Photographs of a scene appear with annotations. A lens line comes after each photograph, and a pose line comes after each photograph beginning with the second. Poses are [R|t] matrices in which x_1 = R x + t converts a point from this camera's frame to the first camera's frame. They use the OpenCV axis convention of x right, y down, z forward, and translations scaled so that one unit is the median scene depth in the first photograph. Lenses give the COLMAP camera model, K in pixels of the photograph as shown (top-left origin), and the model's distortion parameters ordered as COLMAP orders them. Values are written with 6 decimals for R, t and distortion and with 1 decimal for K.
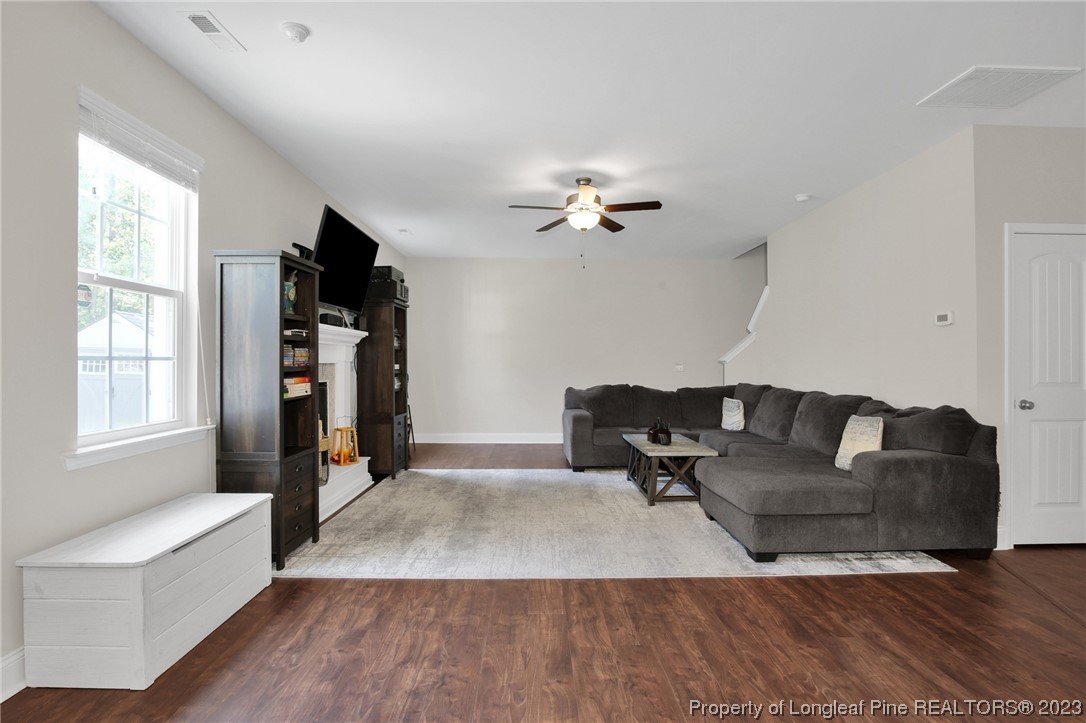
lens RADIAL K [[525.9, 0, 528.6], [0, 525.9, 361.2], [0, 0, 1]] dist [-0.013408, 0.001411]
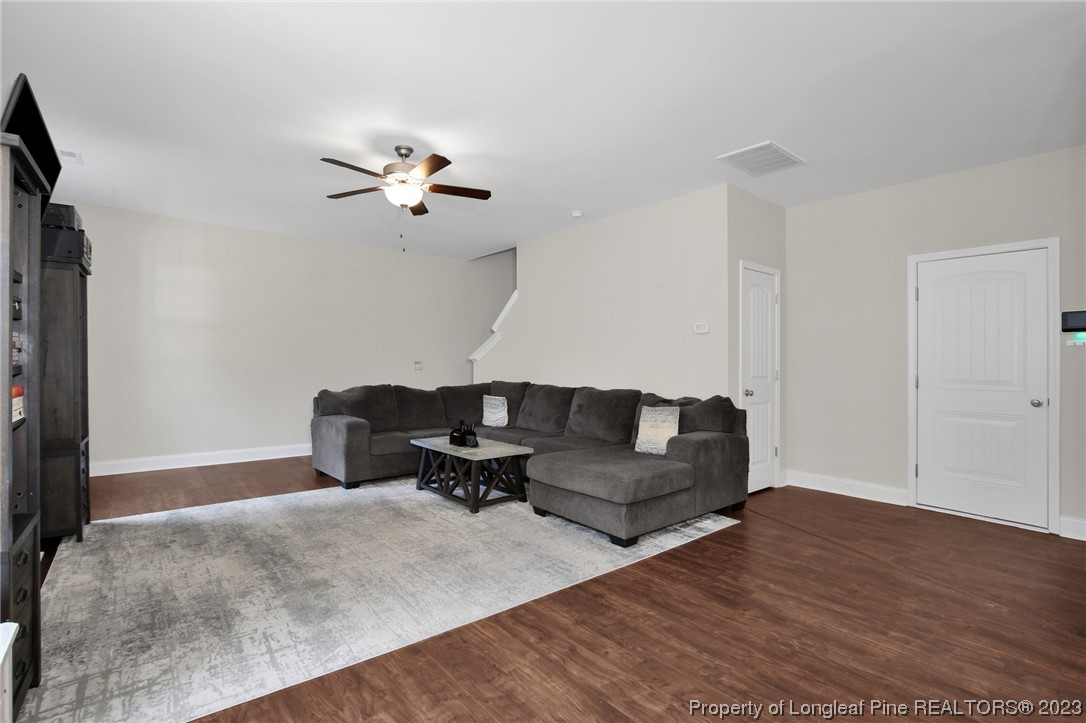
lens RADIAL K [[525.9, 0, 528.6], [0, 525.9, 361.2], [0, 0, 1]] dist [-0.013408, 0.001411]
pose [[0.779758, 0.003967, 0.626068, -0.355366], [-0.006874, 0.999974, 0.002225, 0.000324], [-0.626043, -0.006038, 0.779765, 0.259311]]
